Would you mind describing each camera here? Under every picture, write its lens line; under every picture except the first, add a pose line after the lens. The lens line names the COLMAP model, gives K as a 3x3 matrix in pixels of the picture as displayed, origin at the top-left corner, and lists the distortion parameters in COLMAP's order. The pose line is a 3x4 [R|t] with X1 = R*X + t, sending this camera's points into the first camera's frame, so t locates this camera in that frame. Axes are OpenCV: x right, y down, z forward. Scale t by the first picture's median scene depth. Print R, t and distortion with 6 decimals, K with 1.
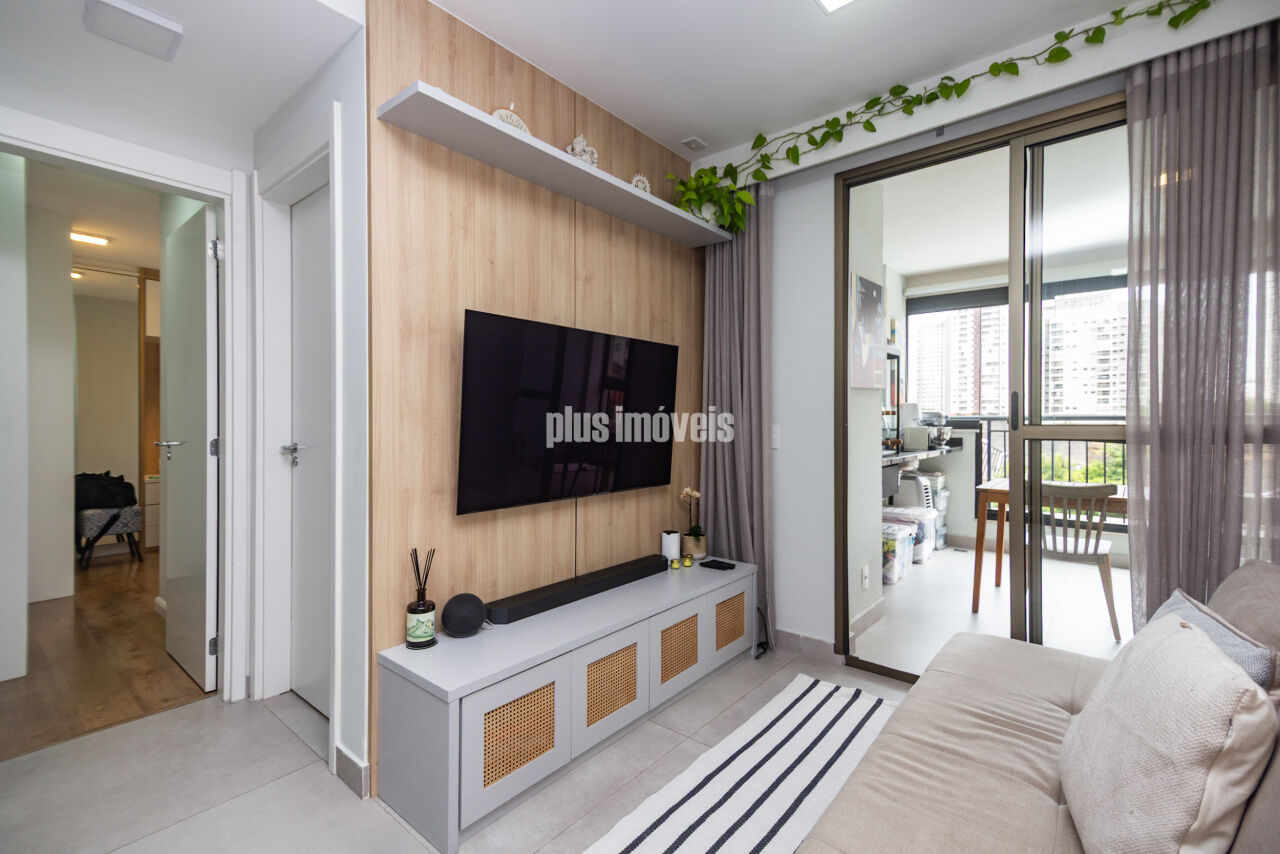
lens RADIAL K [[568.2, 0, 643.2], [0, 568.2, 423.6], [0, 0, 1]] dist [0.022942, -0.001903]
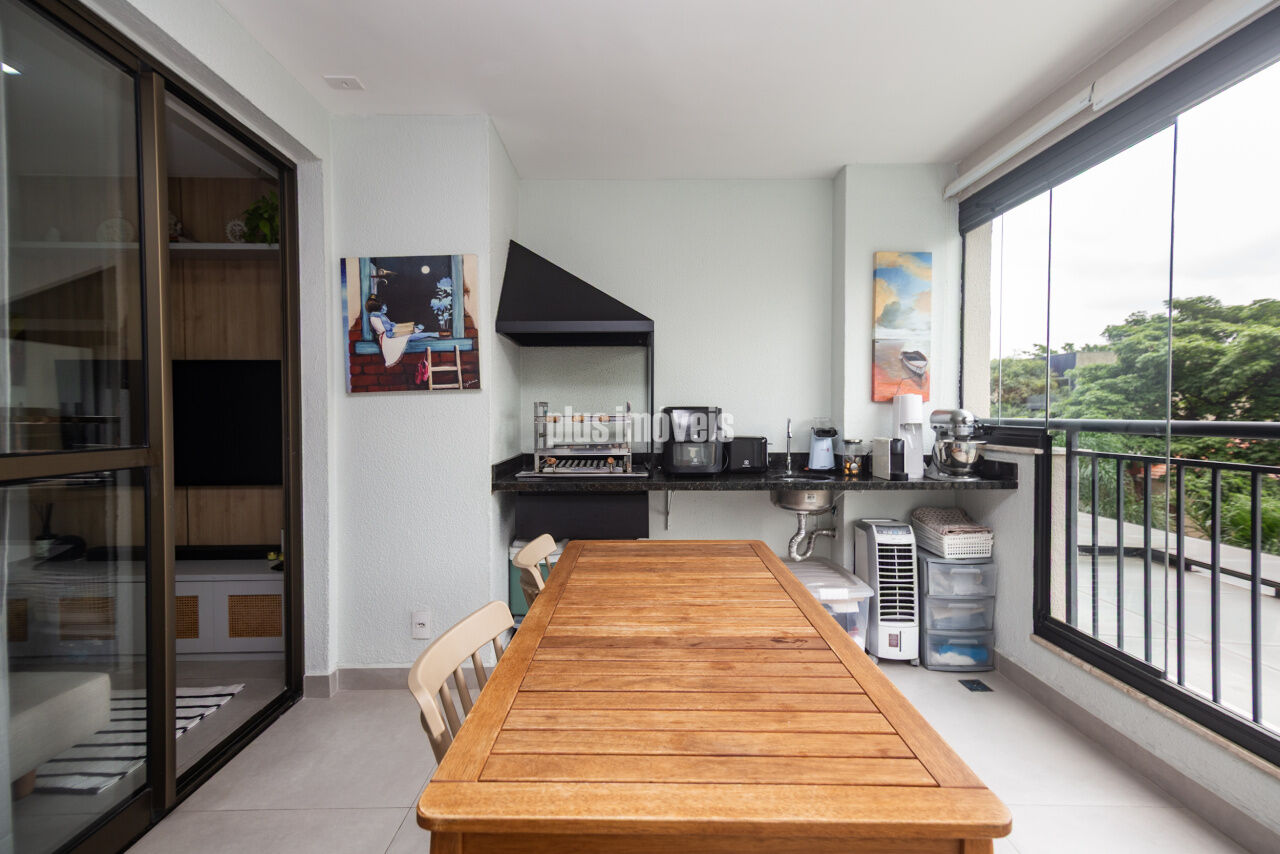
lens RADIAL K [[568.2, 0, 641.3], [0, 568.2, 416.5], [0, 0, 1]] dist [0.022942, -0.001903]
pose [[0.652301, 0.013978, -0.757831, 1.407119], [-0.000079, 0.999831, 0.018374, -0.049430], [0.757960, -0.011925, 0.652192, 0.826620]]
